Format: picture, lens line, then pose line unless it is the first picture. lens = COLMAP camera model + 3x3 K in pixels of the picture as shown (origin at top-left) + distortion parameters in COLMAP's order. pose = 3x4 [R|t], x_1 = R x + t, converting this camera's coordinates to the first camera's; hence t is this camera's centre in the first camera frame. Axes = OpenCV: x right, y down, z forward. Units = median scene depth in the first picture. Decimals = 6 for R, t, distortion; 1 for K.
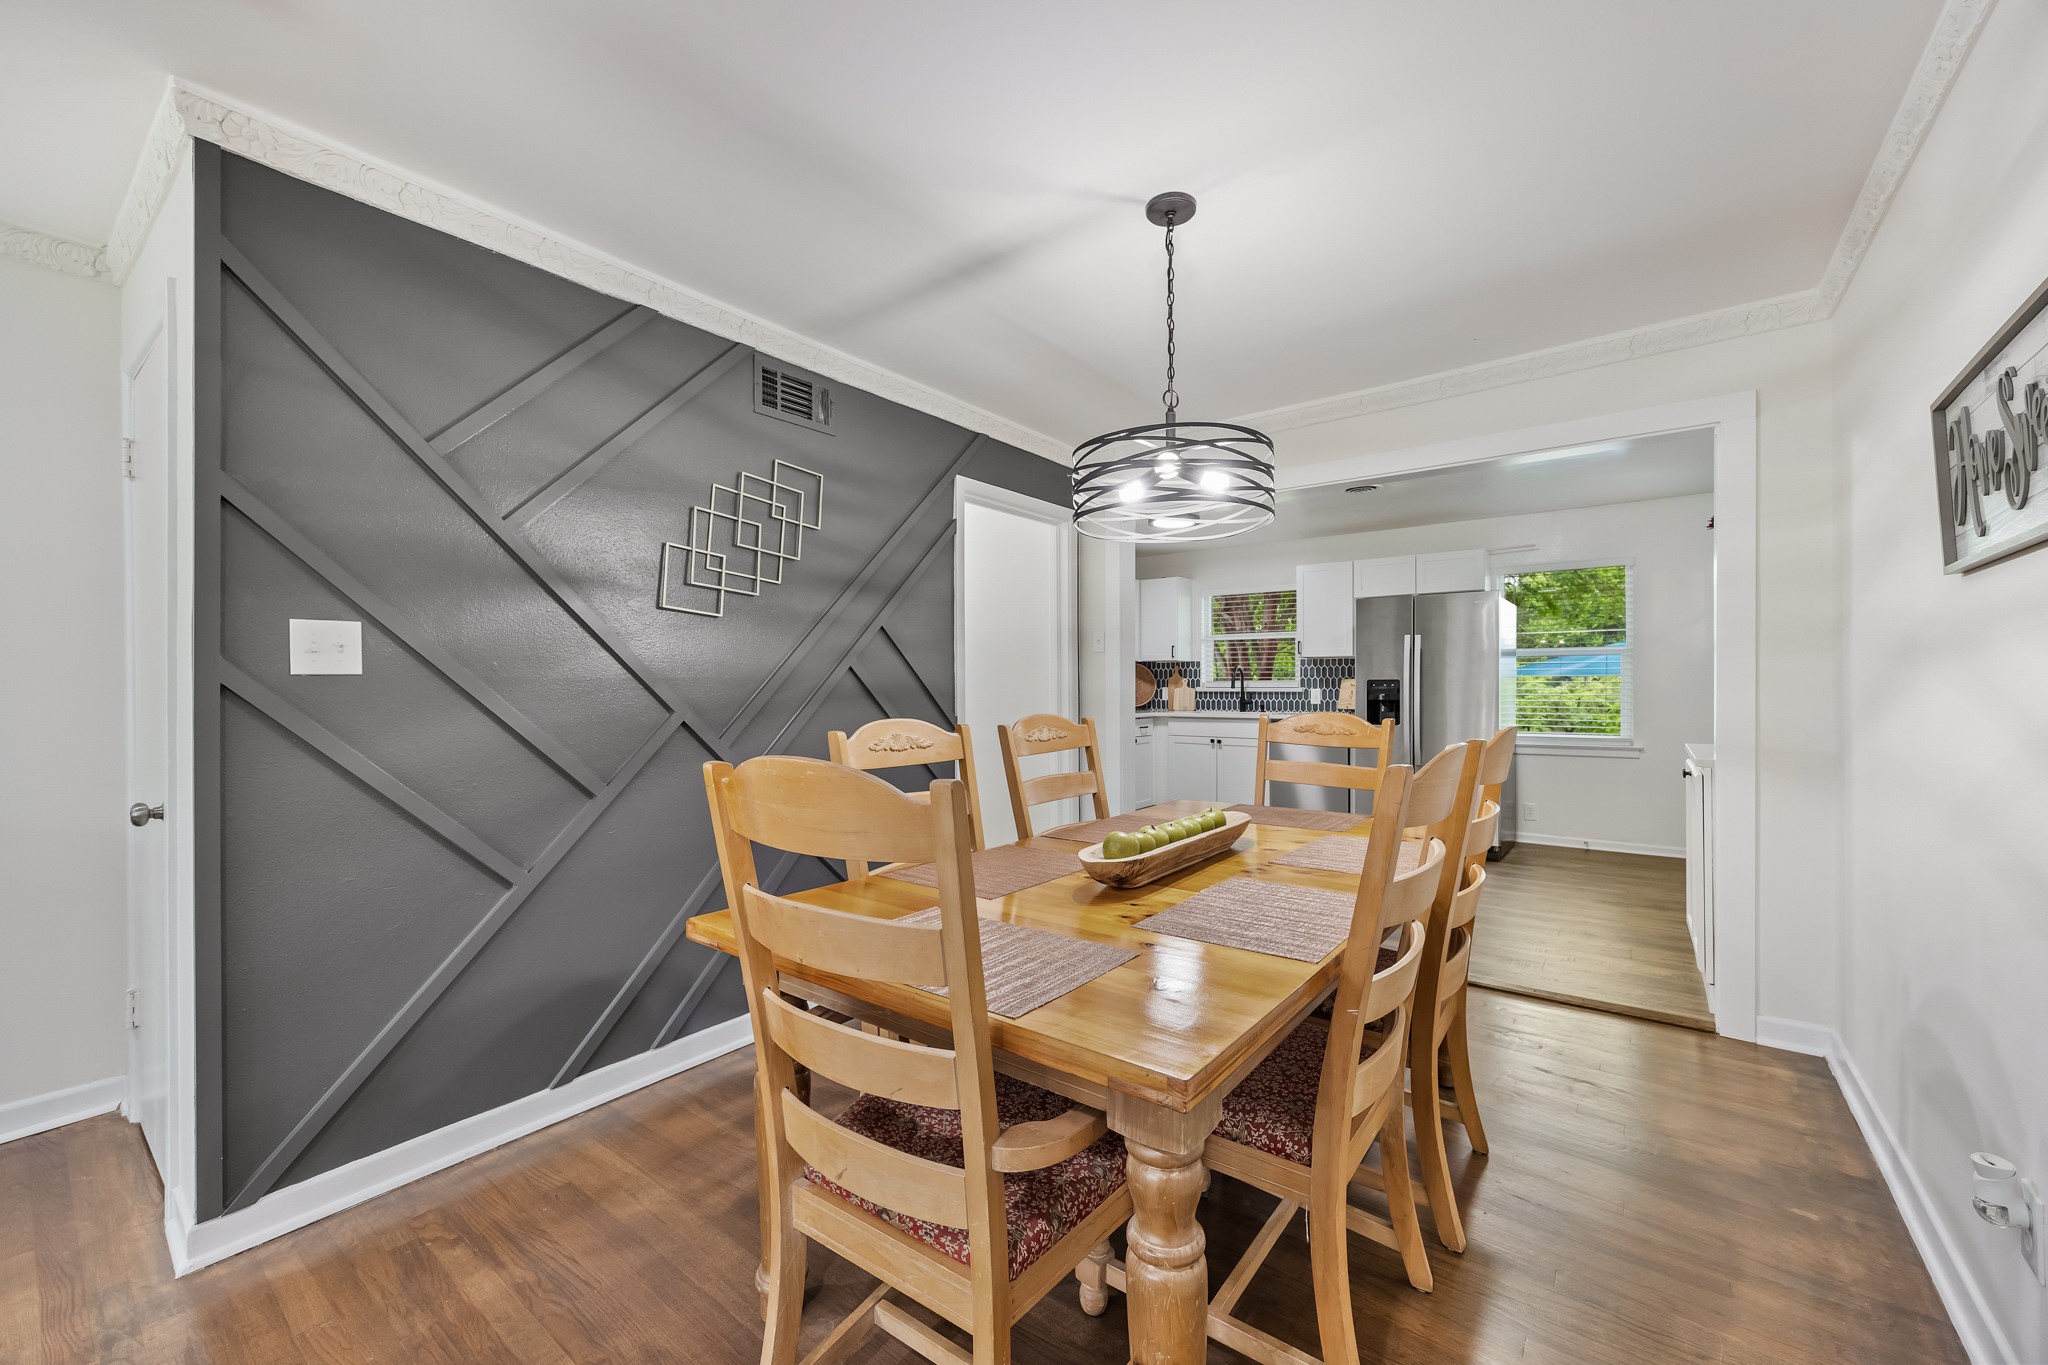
lens RADIAL K [[815.1, 0, 1022.2], [0, 815.1, 679.1], [0, 0, 1]] dist [0.000577, 0.000088]
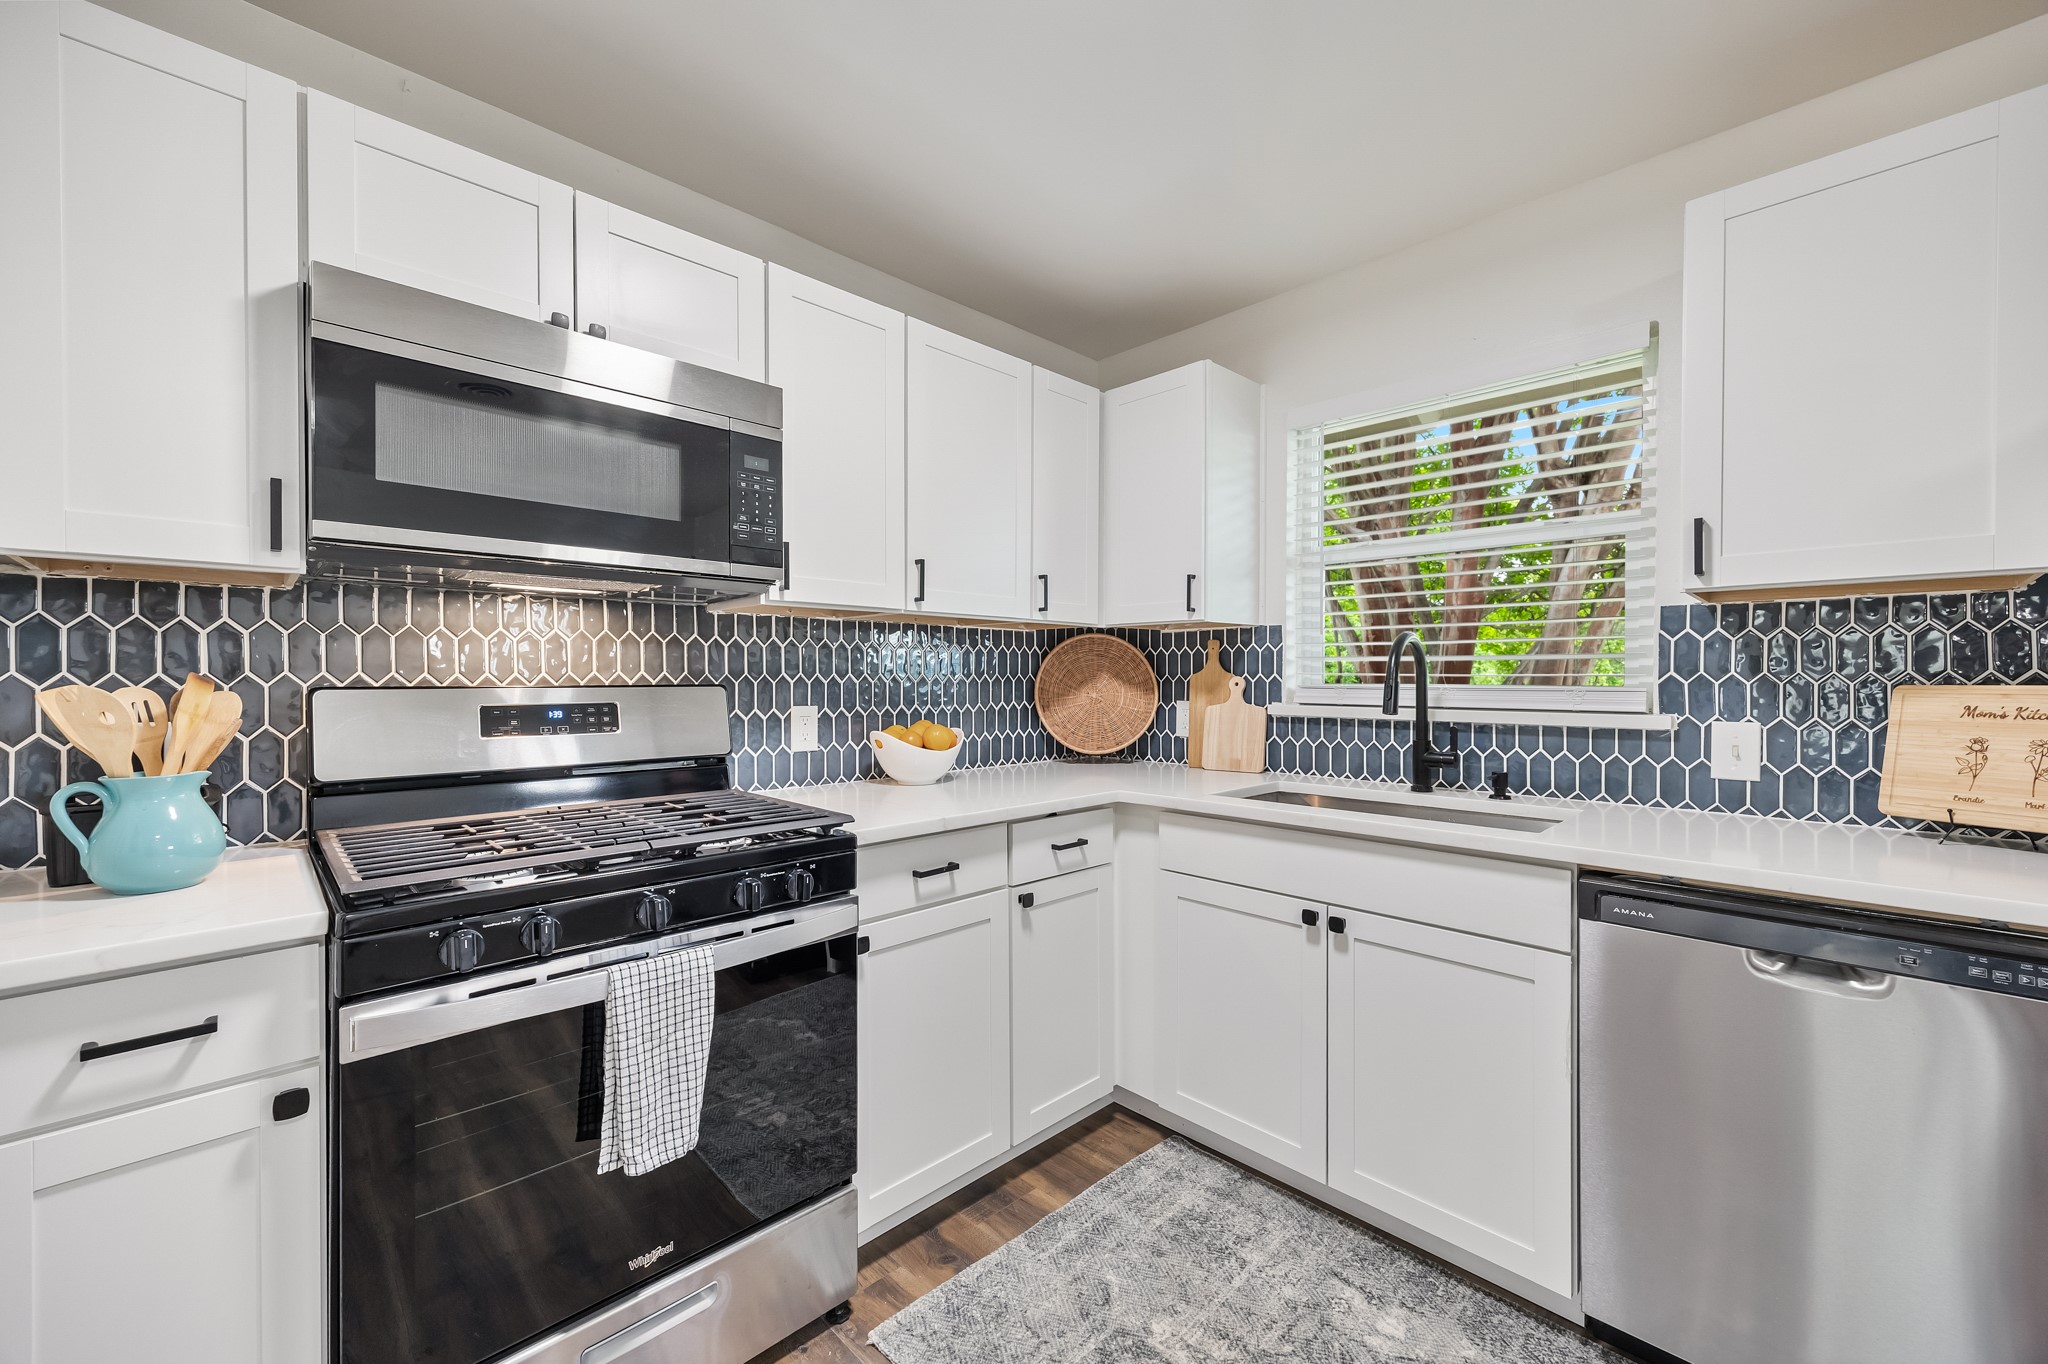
lens RADIAL K [[815.1, 0, 1019.0], [0, 815.1, 683.8], [0, 0, 1]] dist [0.000577, 0.000088]
pose [[0.990163, 0.006187, -0.139782, 0.159169], [-0.004050, 0.999871, 0.015565, -0.002556], [0.139860, -0.014846, 0.990060, 0.658088]]
